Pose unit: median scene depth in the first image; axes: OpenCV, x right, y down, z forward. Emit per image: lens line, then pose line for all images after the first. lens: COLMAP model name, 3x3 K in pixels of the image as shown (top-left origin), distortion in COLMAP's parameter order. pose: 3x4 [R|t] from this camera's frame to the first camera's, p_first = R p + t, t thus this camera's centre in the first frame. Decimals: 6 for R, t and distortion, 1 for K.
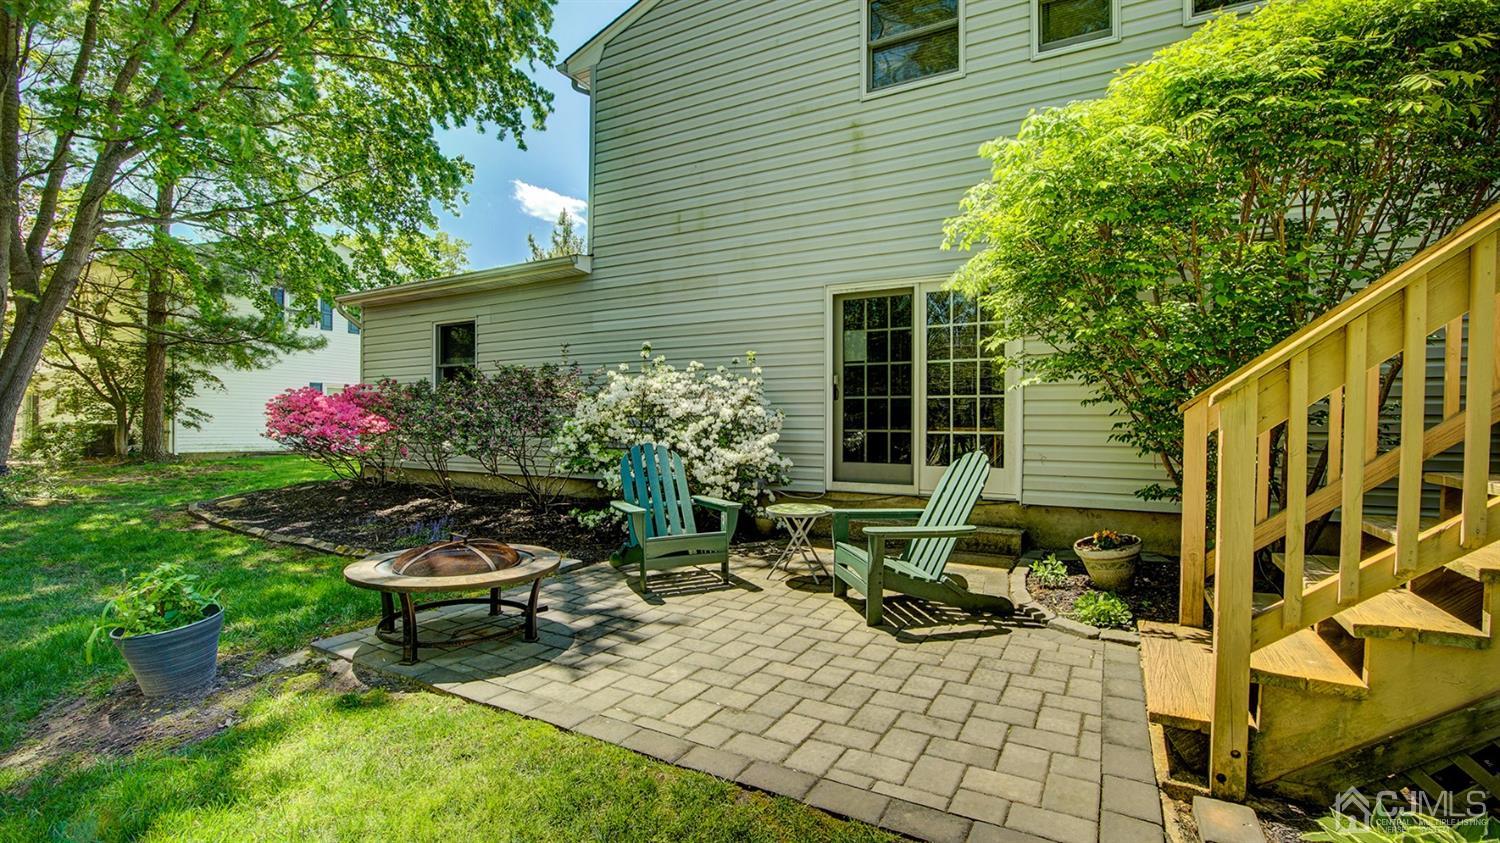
lens RADIAL K [[678.0, 0, 742.4], [0, 678.0, 424.2], [0, 0, 1]] dist [-0.030124, 0.007438]
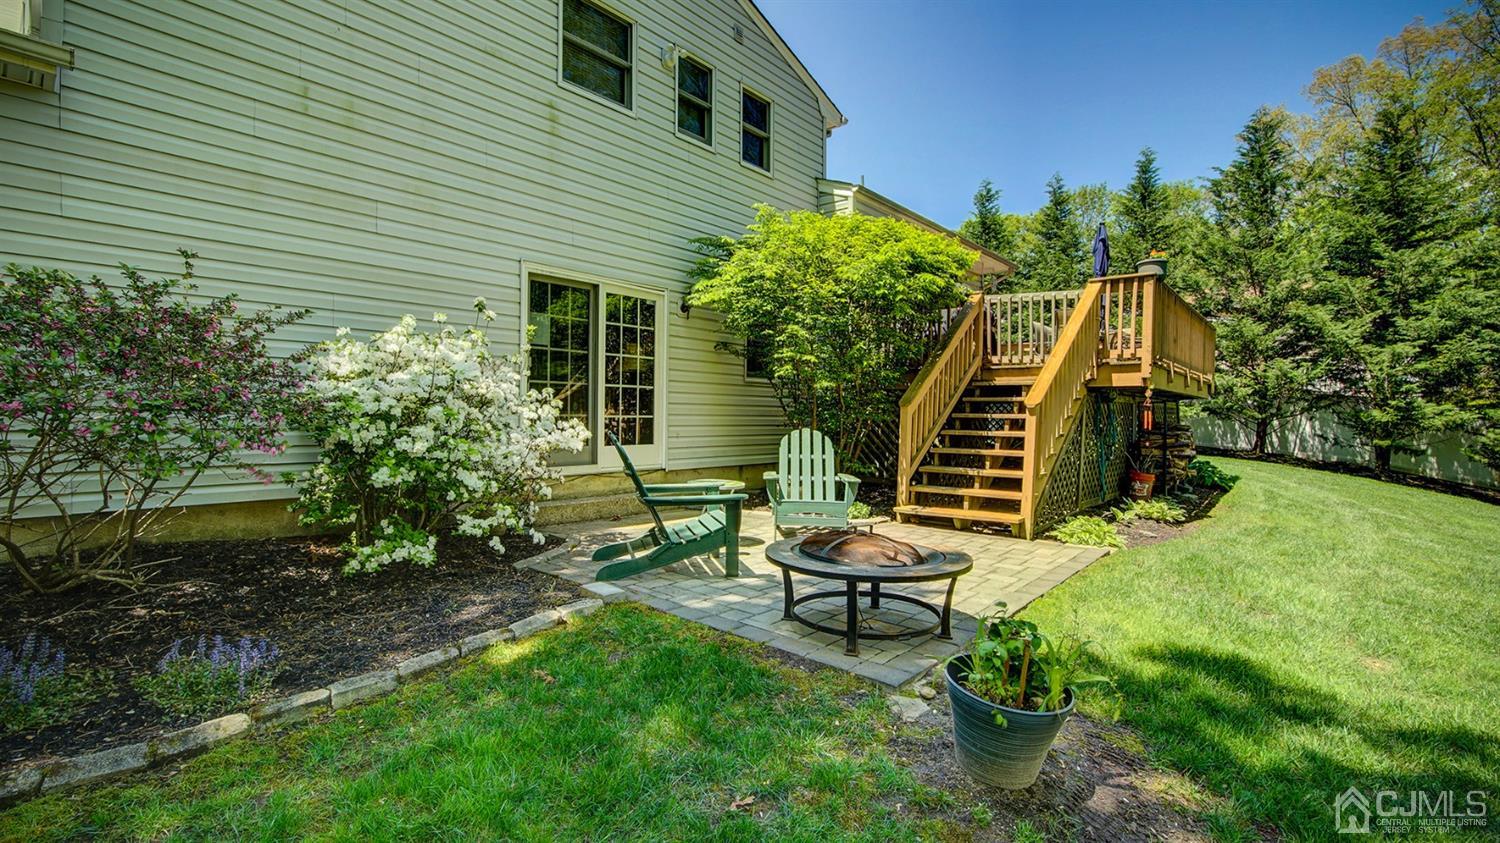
lens RADIAL K [[678.0, 0, 742.4], [0, 678.0, 424.2], [0, 0, 1]] dist [-0.030124, 0.007438]
pose [[0.189091, -0.018776, 0.981780, -0.777500], [-0.011794, 0.999702, 0.021390, -0.002325], [-0.981889, -0.015624, 0.188813, 0.549247]]
